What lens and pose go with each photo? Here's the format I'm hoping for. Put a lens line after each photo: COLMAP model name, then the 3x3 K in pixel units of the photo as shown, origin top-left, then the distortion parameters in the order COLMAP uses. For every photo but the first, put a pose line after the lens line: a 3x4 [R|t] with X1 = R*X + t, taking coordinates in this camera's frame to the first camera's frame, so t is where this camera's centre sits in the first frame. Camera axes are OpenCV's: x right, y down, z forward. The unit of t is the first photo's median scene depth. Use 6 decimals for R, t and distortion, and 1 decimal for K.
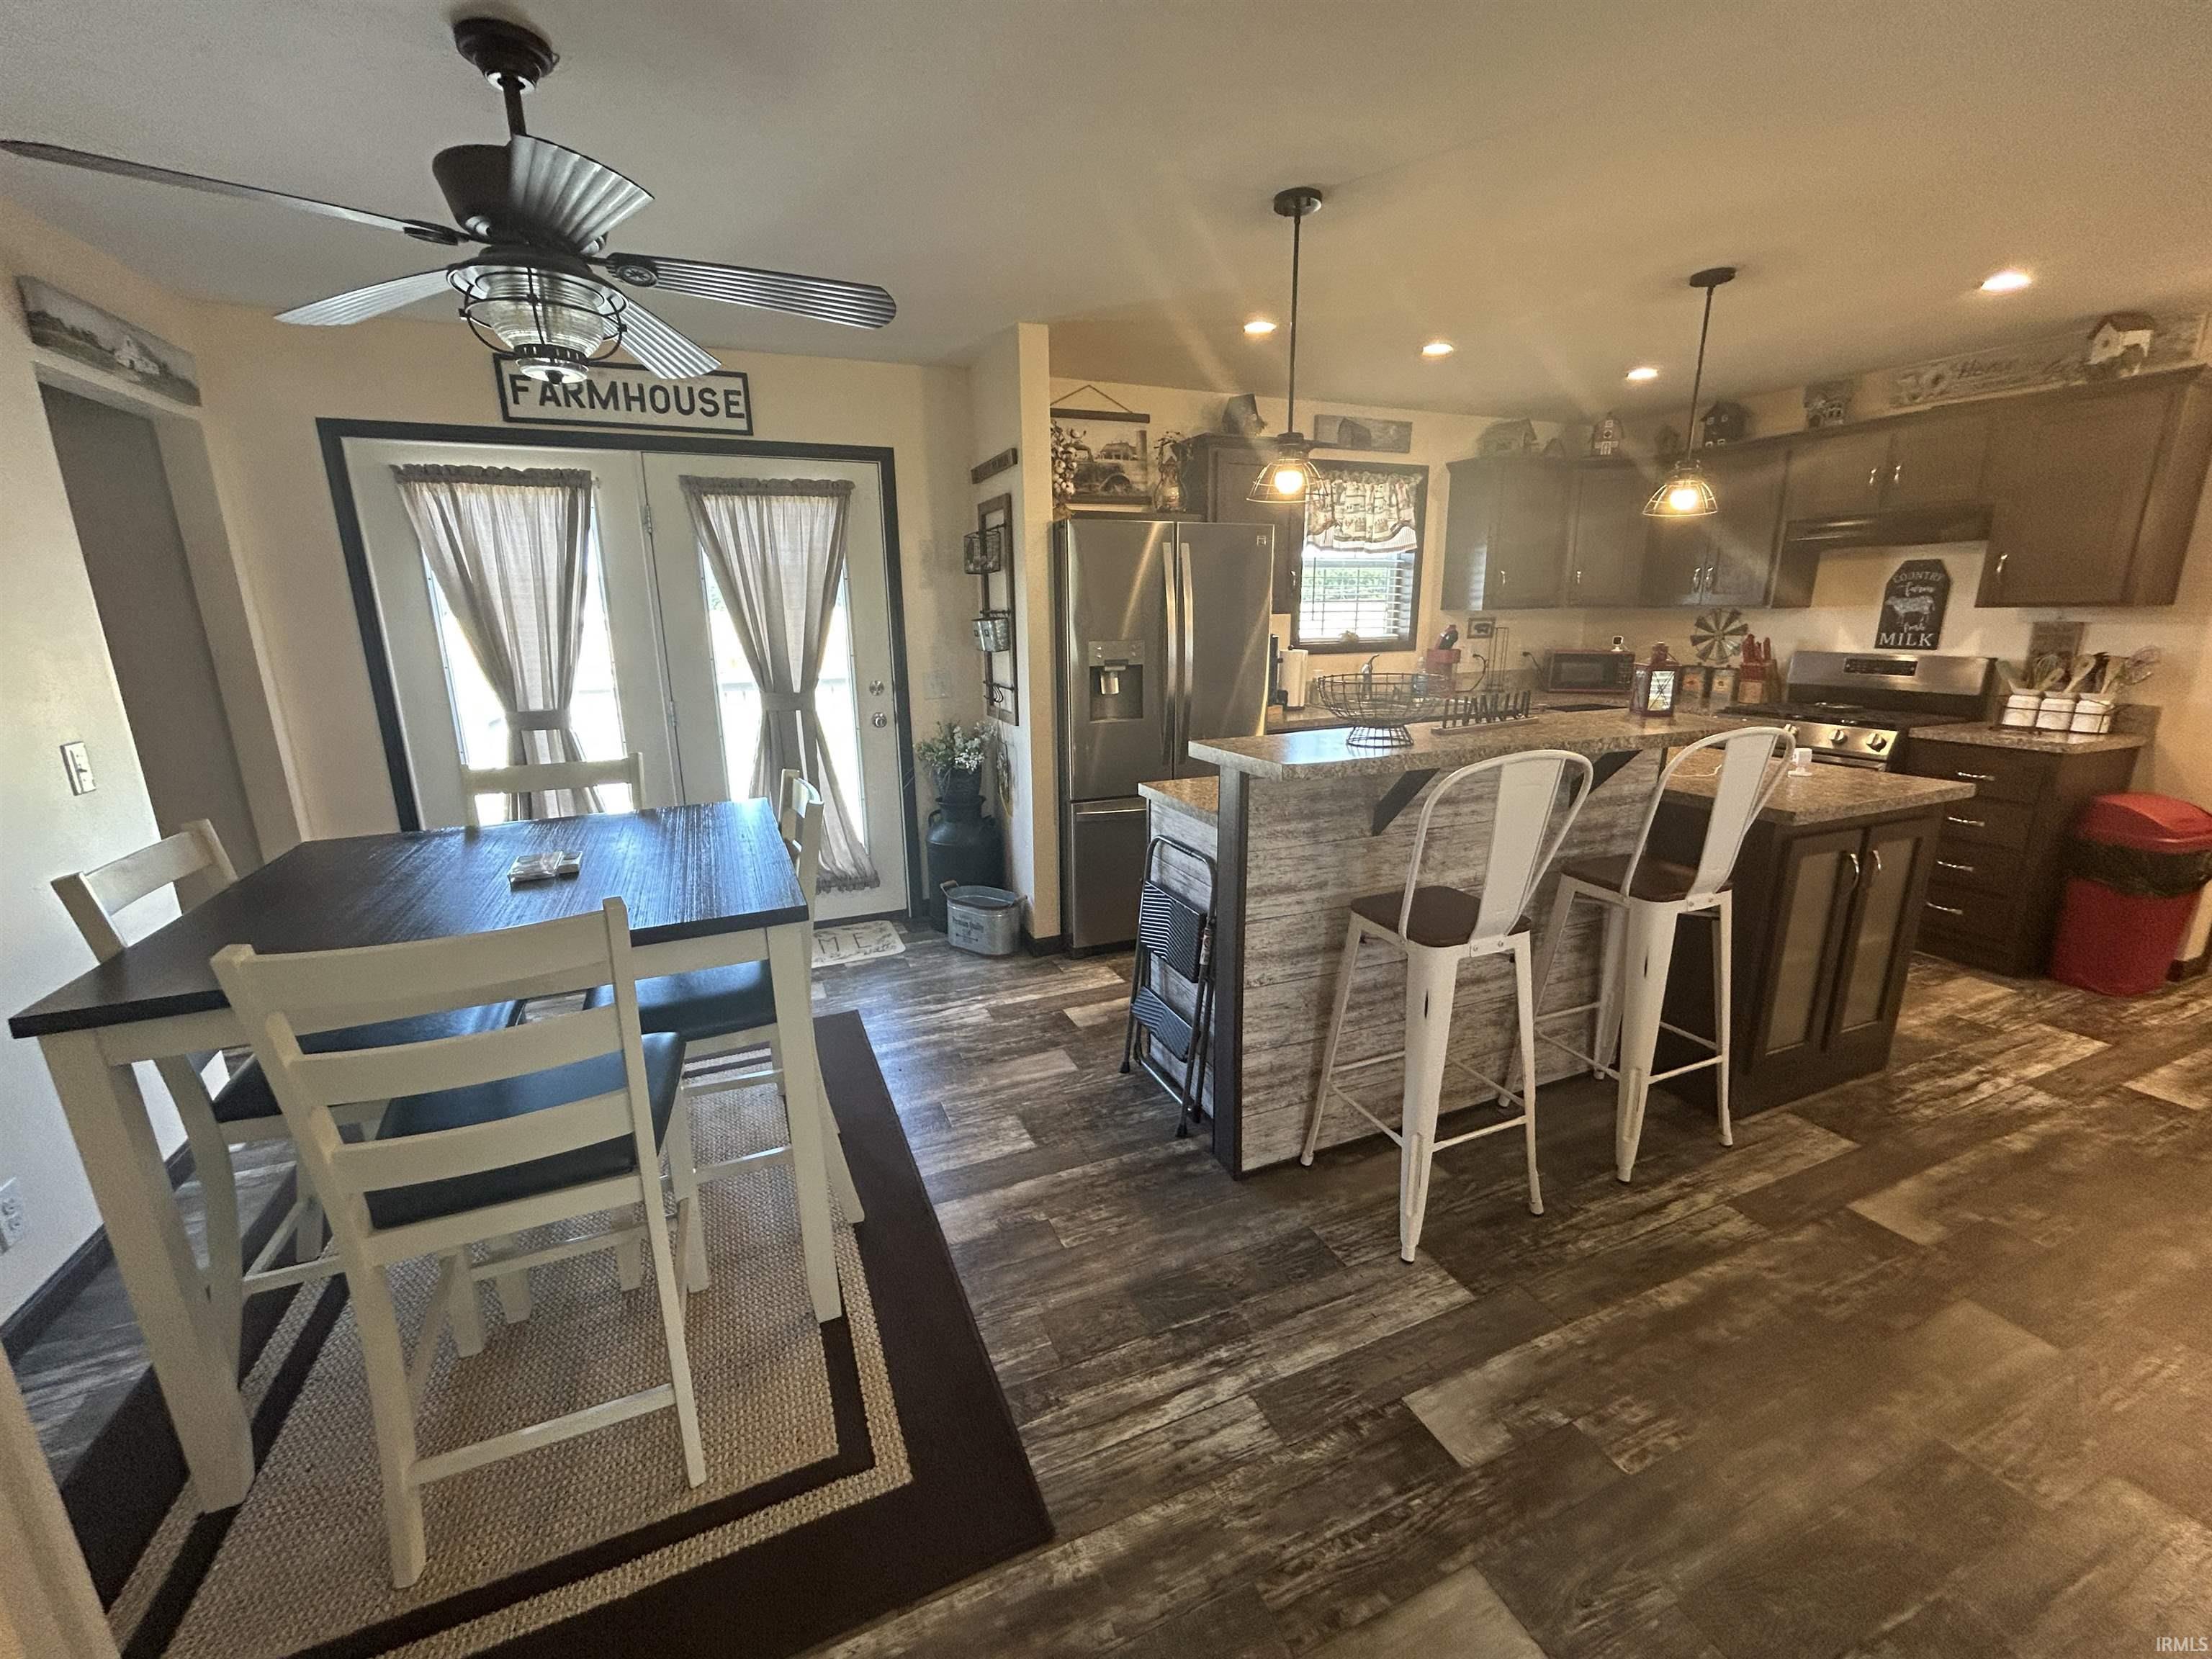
lens RADIAL K [[895.9, 0, 1106.4], [0, 895.9, 829.4], [0, 0, 1]] dist [-0.001127, 0.000788]
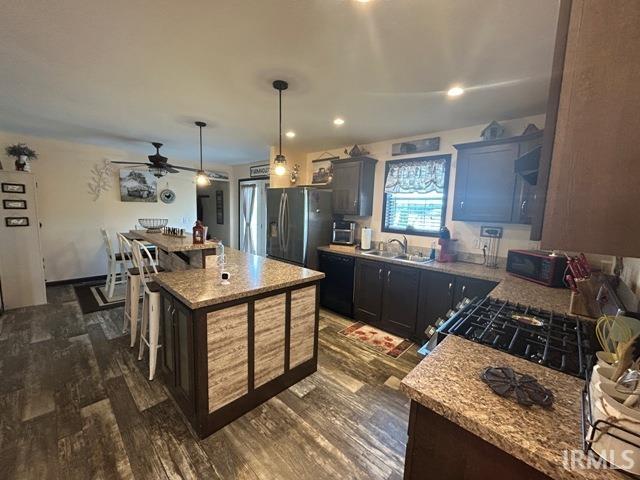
lens RADIAL K [[259.2, 0, 318.9], [0, 259.2, 238.8], [0, 0, 1]] dist [-0.001127, 0.000788]
pose [[0.393851, 0.133116, -0.909484, 1.142477], [-0.265219, 0.963832, 0.026218, -0.196642], [0.880080, 0.230886, 0.414911, 0.707721]]
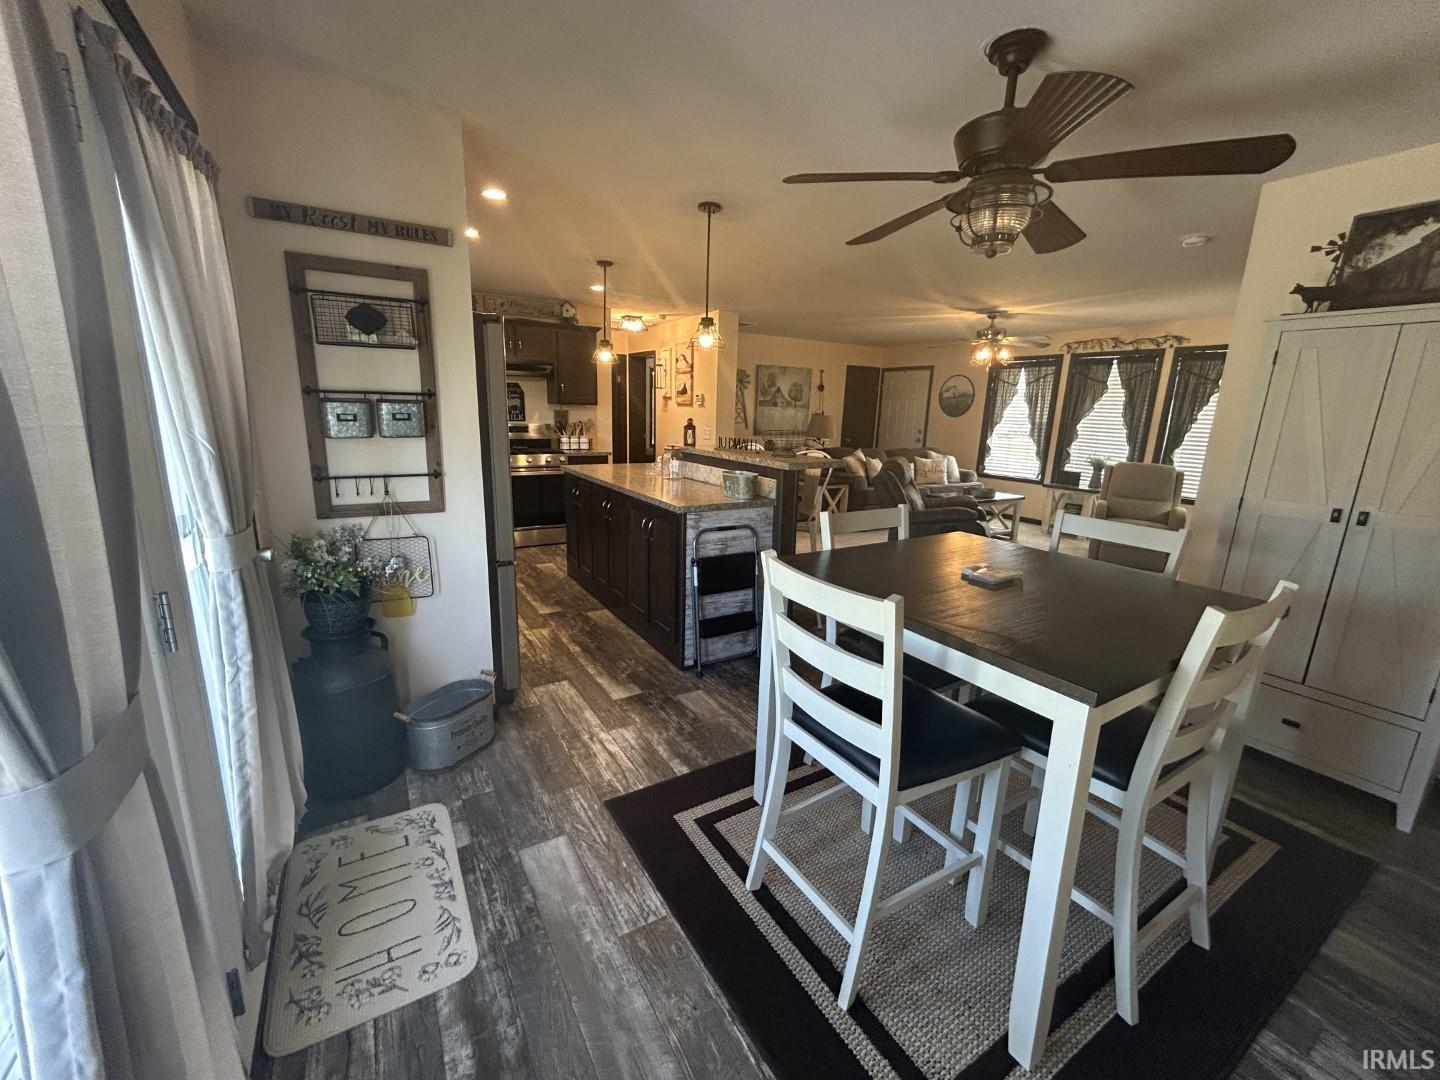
lens RADIAL K [[583.2, 0, 719.4], [0, 583.2, 540.5], [0, 0, 1]] dist [-0.001127, 0.000788]
pose [[-0.143743, -0.212181, 0.966601, -0.800364], [0.217648, 0.946051, 0.240037, -0.181986], [-0.965385, 0.244882, -0.089807, 0.814865]]
